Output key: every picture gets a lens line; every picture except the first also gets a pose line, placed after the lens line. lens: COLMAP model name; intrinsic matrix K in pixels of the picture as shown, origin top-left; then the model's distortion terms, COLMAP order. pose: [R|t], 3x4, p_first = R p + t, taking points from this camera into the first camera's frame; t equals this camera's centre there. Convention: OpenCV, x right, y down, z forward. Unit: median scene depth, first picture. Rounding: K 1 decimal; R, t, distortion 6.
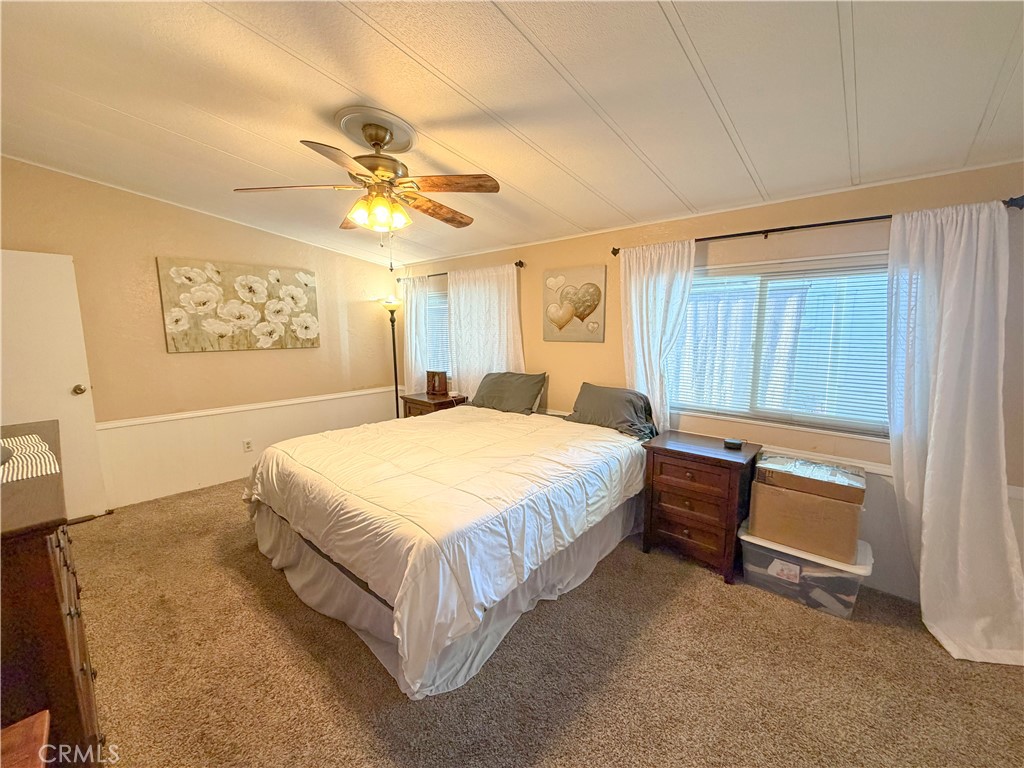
lens RADIAL K [[408.0, 0, 511.9], [0, 408.0, 384.4], [0, 0, 1]] dist [-0.000662, 0.000442]
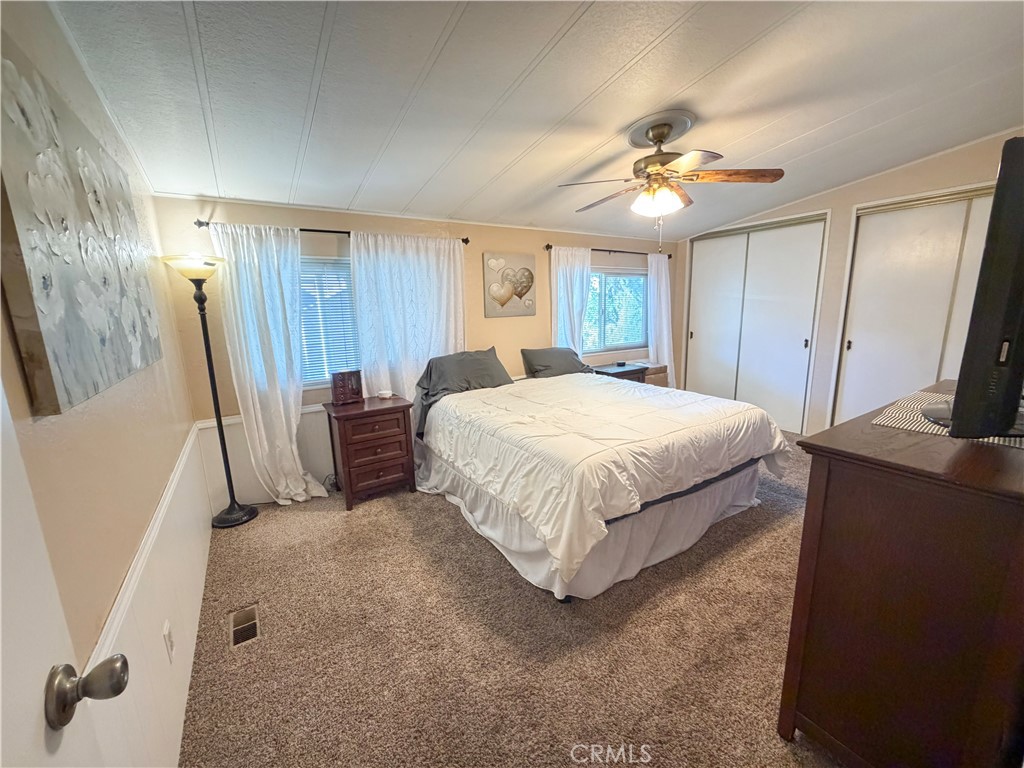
lens RADIAL K [[408.0, 0, 510.4], [0, 408.0, 385.0], [0, 0, 1]] dist [-0.000662, 0.000442]
pose [[0.272077, -0.183562, 0.944605, -1.010909], [0.166365, 0.975828, 0.141711, -0.079695], [-0.947785, 0.118593, 0.296038, 0.681489]]
